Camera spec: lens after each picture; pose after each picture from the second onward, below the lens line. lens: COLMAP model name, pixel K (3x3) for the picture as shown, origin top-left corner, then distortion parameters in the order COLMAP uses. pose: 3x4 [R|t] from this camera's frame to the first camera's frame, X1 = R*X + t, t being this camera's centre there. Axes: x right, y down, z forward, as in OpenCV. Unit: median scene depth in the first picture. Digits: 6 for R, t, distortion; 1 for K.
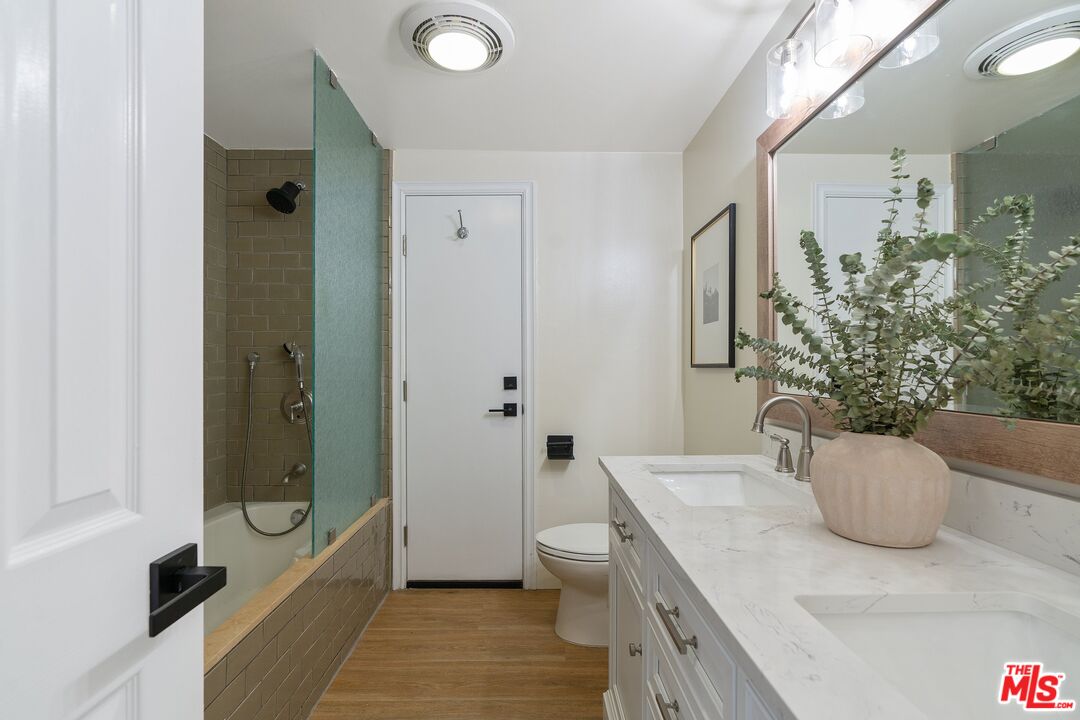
lens RADIAL K [[491.1, 0, 531.2], [0, 491.1, 363.8], [0, 0, 1]] dist [-0.009271, 0.005253]
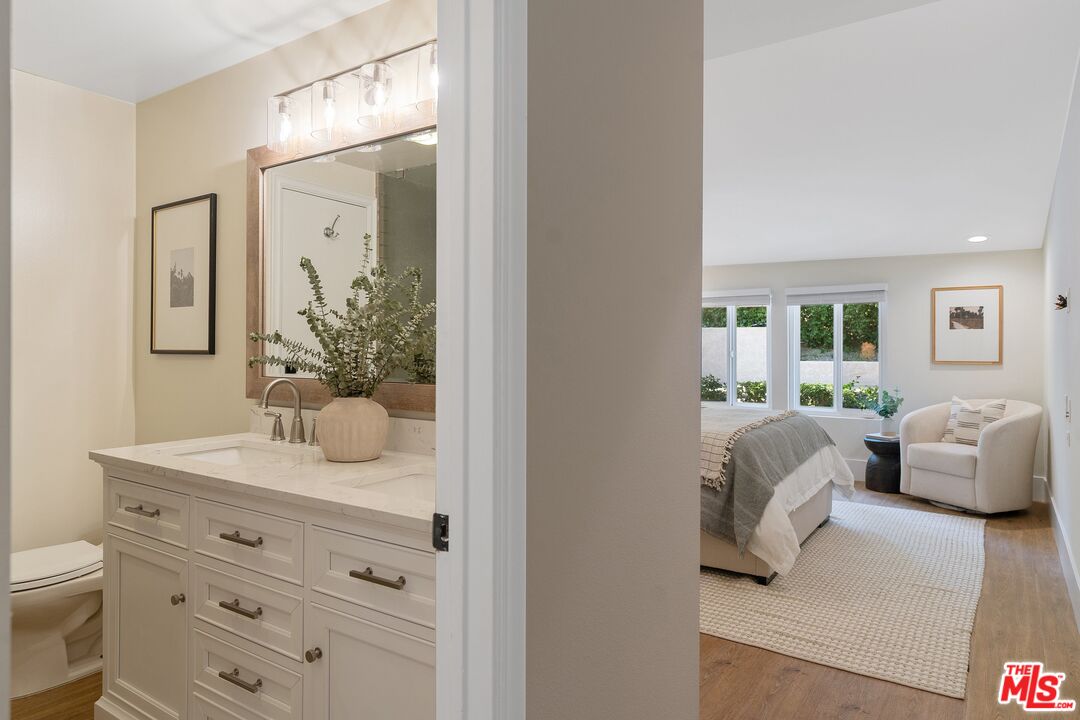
lens RADIAL K [[668.4, 0, 537.3], [0, 668.4, 353.9], [0, 0, 1]] dist [0.005551, 0.004674]
pose [[0.570199, -0.006307, 0.821483, -0.783311], [-0.007629, 0.999887, 0.012972, -0.037160], [-0.821471, -0.013664, 0.570086, -0.782713]]
